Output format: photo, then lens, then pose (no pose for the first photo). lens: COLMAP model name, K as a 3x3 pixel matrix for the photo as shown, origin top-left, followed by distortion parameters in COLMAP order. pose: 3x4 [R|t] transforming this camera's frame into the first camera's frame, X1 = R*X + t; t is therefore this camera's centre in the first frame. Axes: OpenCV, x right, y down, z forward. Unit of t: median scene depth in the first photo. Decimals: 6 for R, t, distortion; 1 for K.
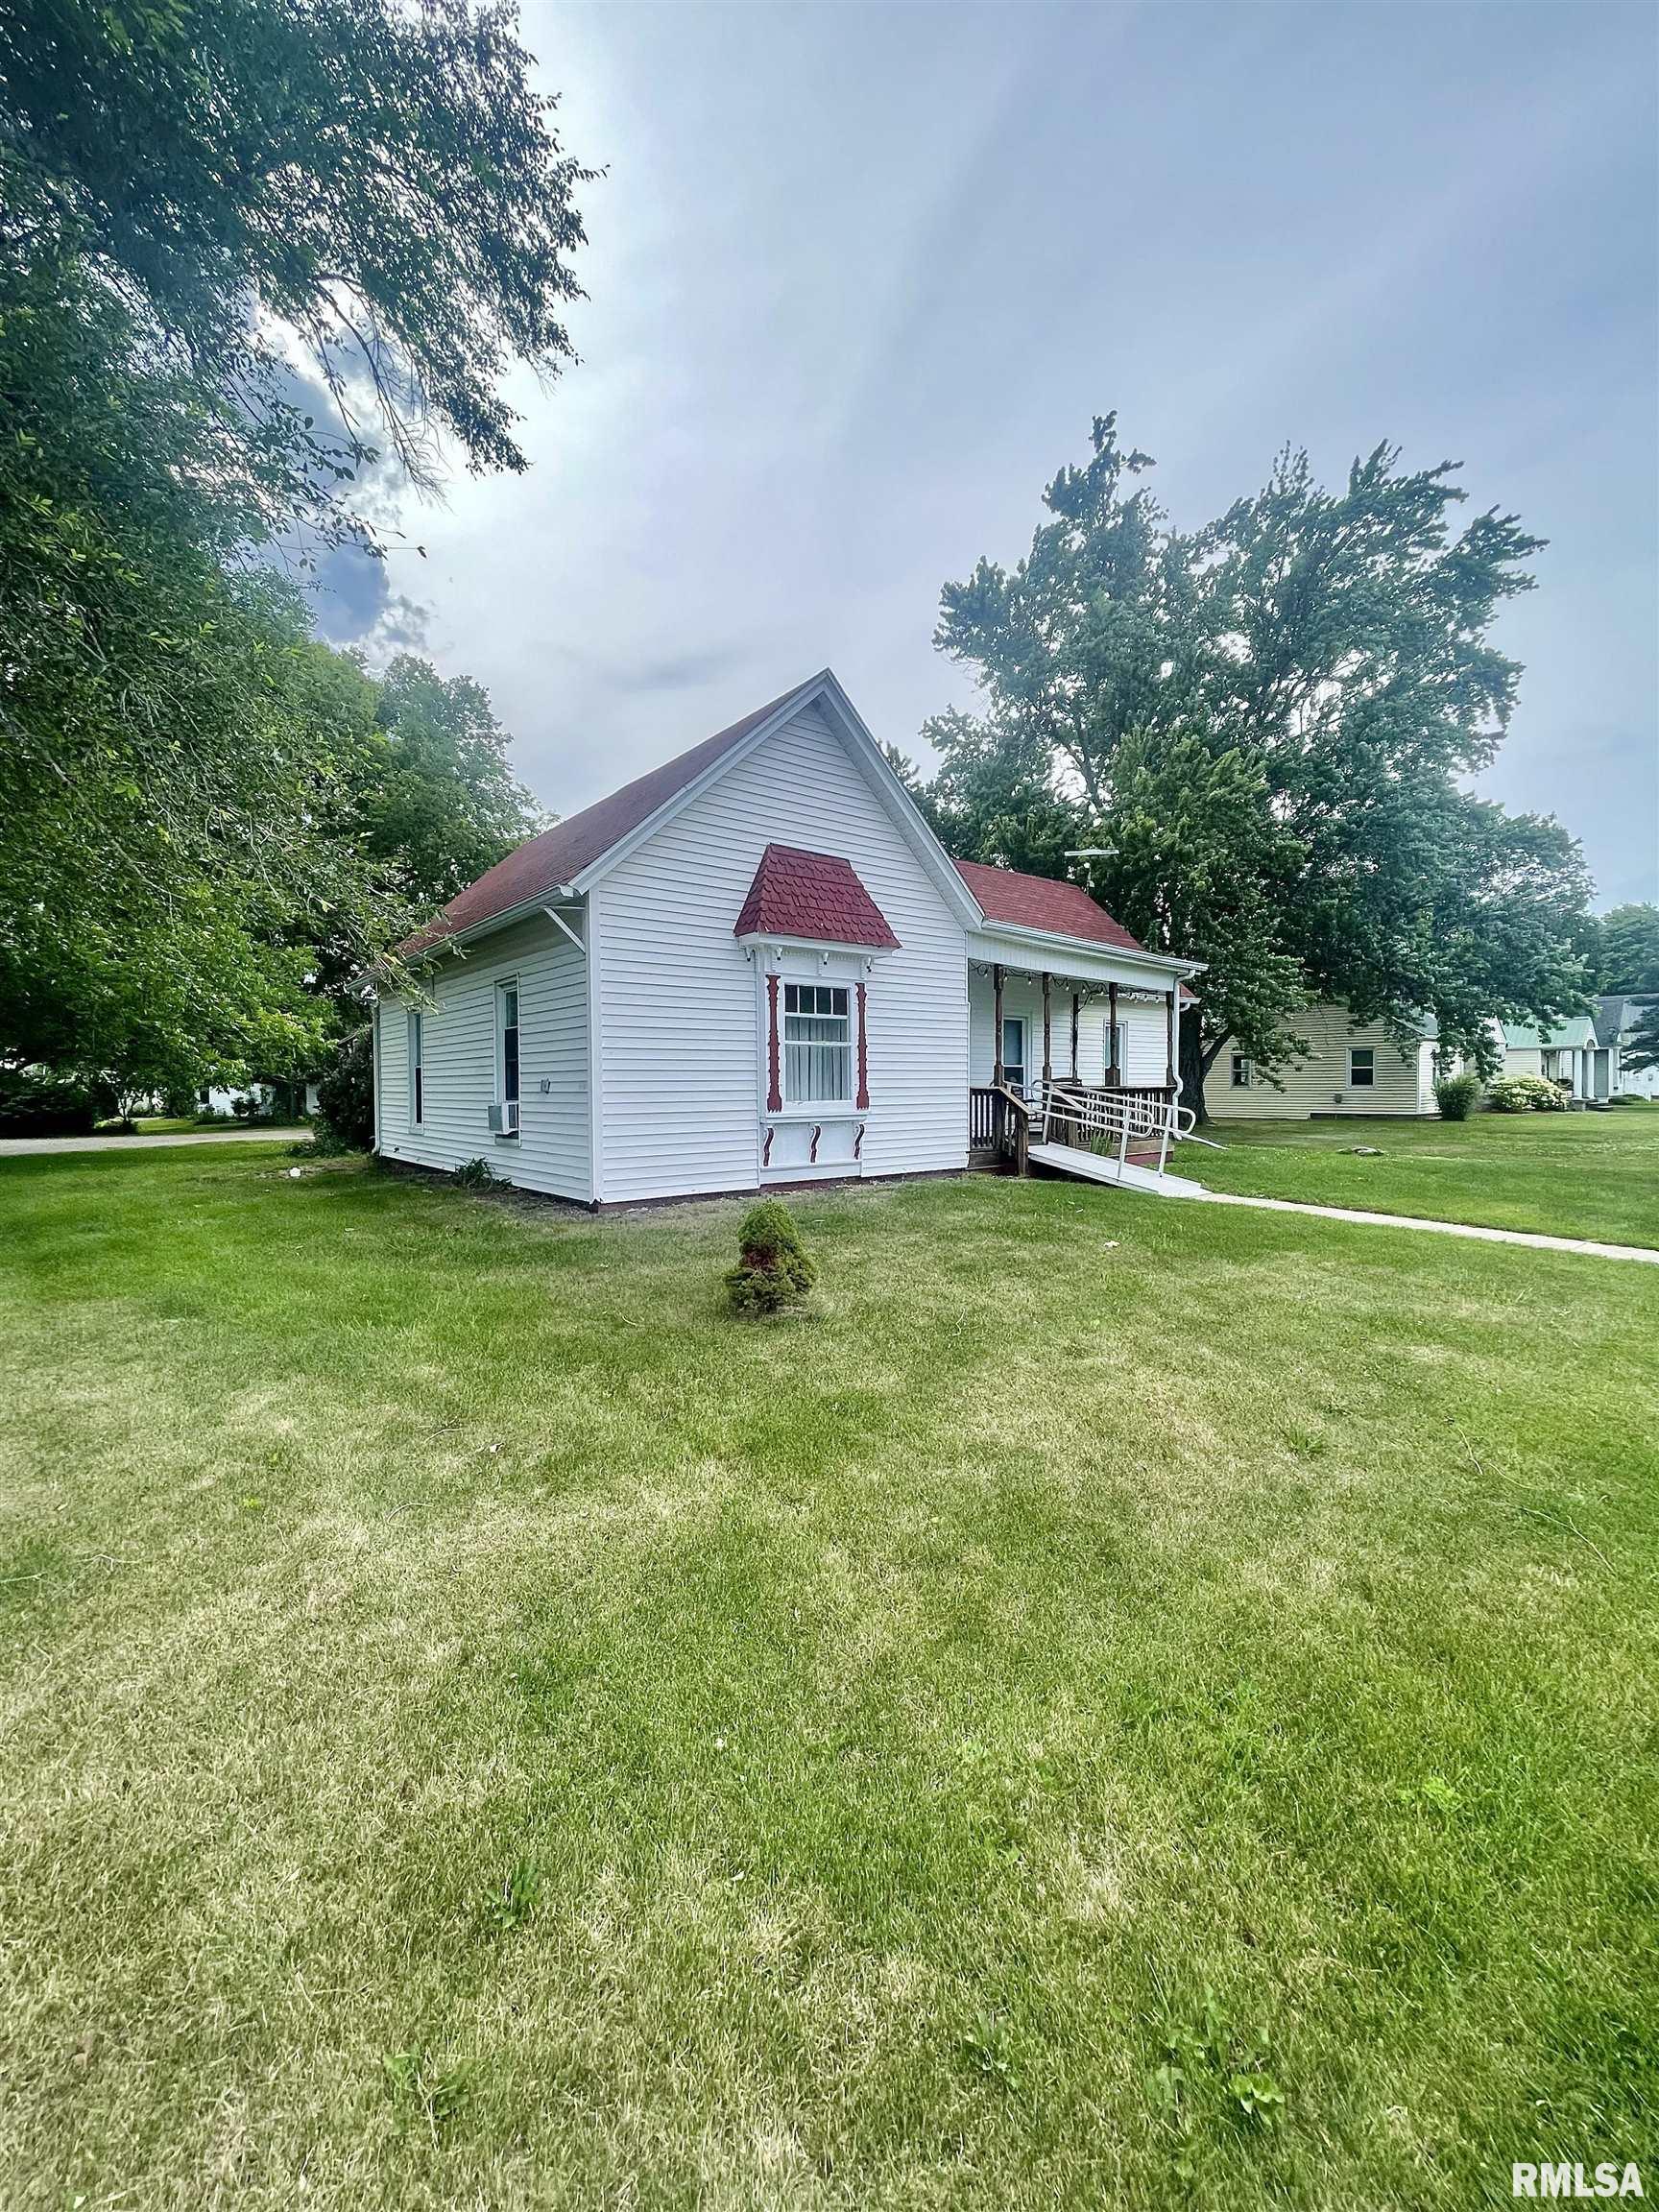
lens RADIAL K [[900.2, 0, 828.2], [0, 900.2, 1107.6], [0, 0, 1]] dist [-0.001596, -0.000100]
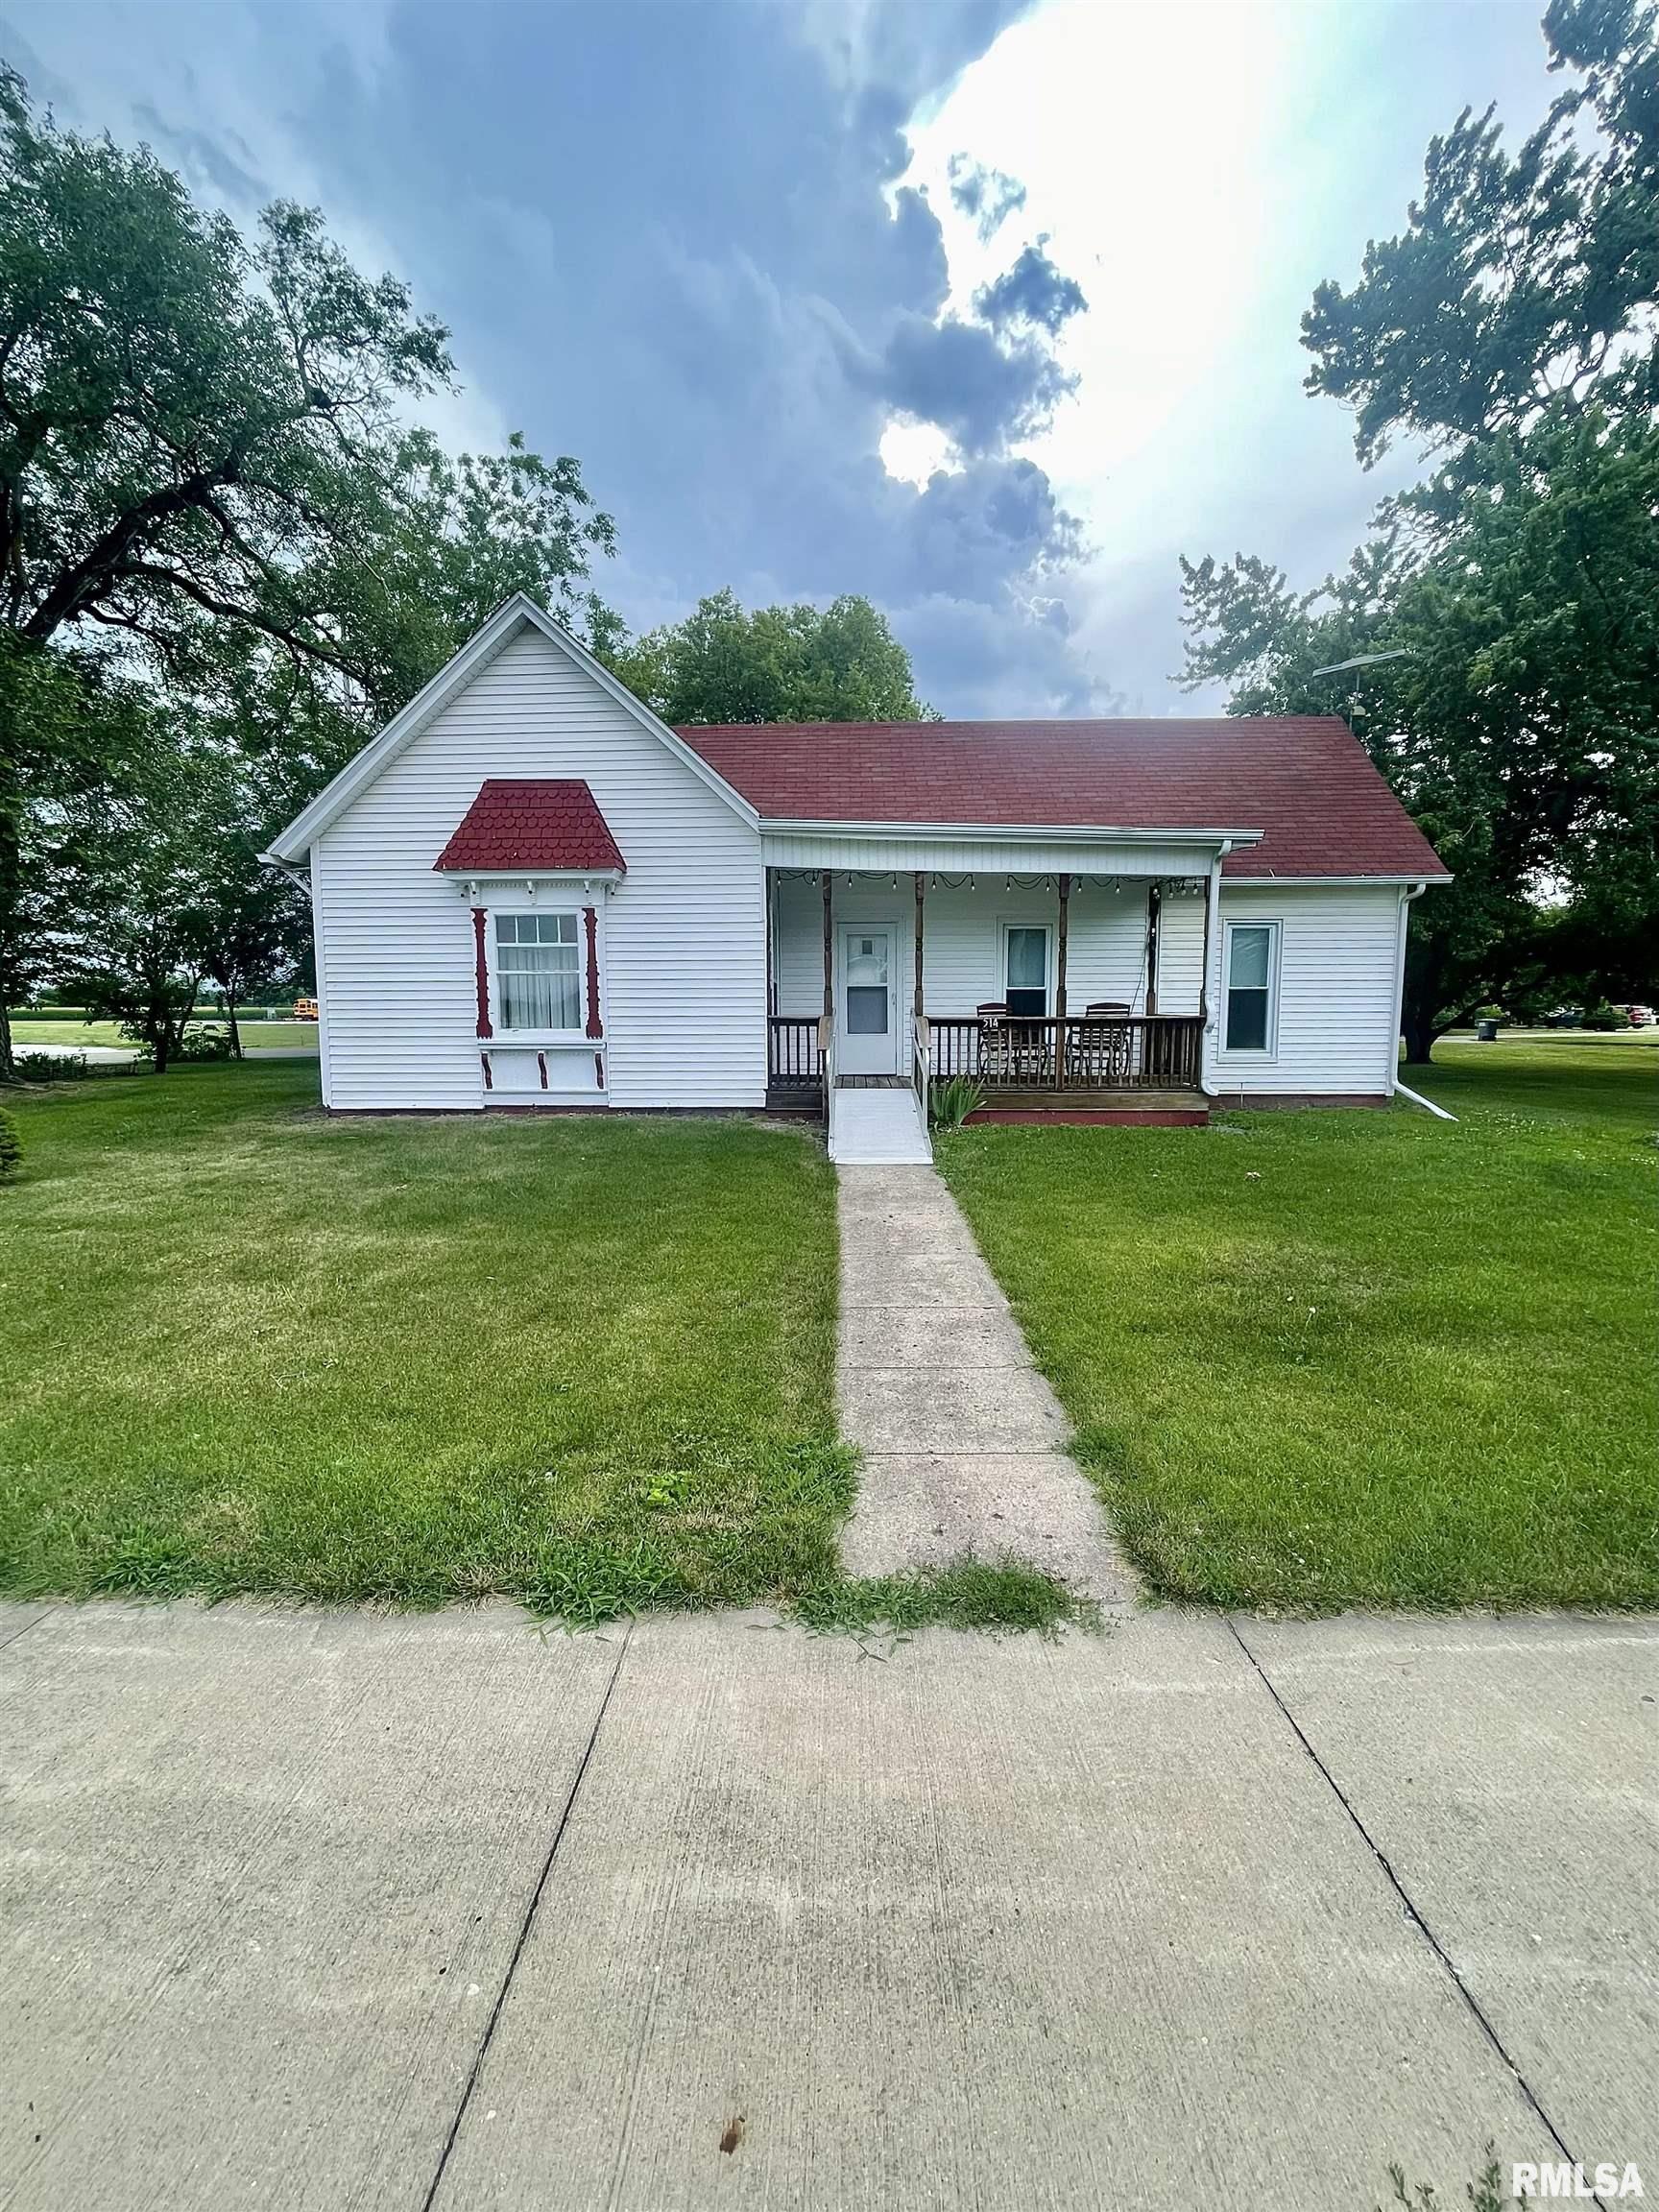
lens RADIAL K [[900.2, 0, 826.6], [0, 900.2, 1105.9], [0, 0, 1]] dist [-0.001596, -0.000100]
pose [[0.761909, 0.067984, -0.644107, 0.880970], [-0.017102, 0.996241, 0.084921, -0.012183], [0.647459, -0.053687, 0.760207, 0.420855]]
